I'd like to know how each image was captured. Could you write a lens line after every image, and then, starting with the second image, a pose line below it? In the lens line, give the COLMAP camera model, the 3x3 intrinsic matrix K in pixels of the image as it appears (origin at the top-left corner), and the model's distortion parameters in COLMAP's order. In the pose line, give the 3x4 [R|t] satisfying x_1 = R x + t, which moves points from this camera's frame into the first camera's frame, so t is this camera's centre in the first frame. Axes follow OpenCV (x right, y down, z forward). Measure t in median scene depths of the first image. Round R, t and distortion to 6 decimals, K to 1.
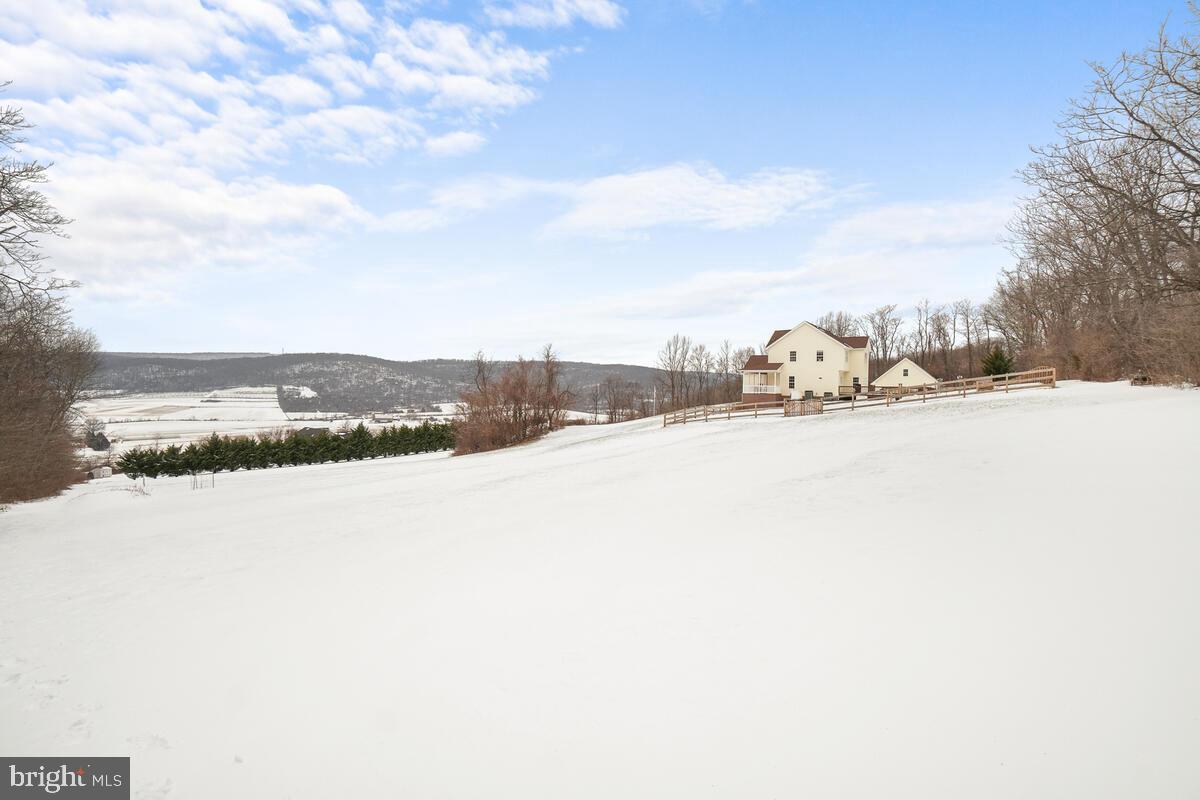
lens RADIAL K [[536.4, 0, 600.0], [0, 536.4, 400.0], [0, 0, 1]] dist [-0.000172, 0.000011]
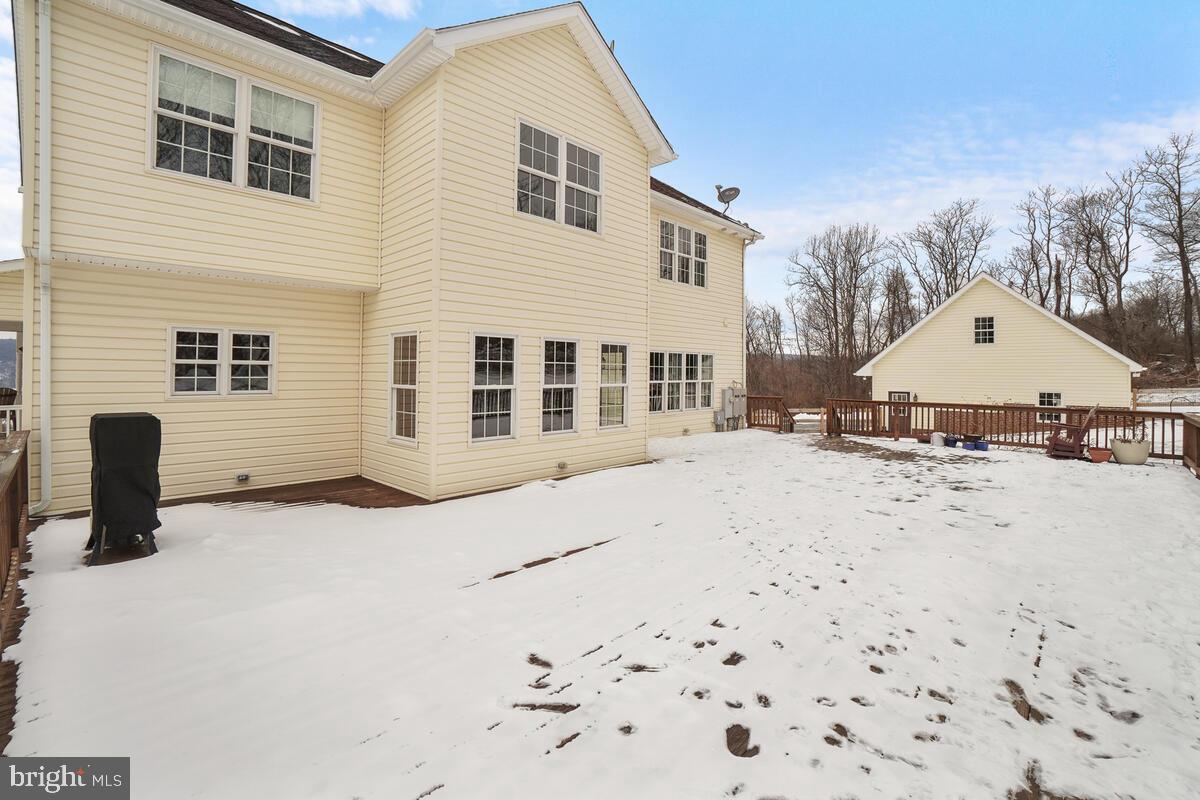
lens RADIAL K [[533.9, 0, 600.6], [0, 533.9, 374.1], [0, 0, 1]] dist [-0.000203, -0.000006]
pose [[0.990693, -0.003663, -0.136066, 0.296944], [0.001303, 0.999847, -0.017424, -0.018012], [0.136109, 0.017085, 0.990547, 0.507398]]
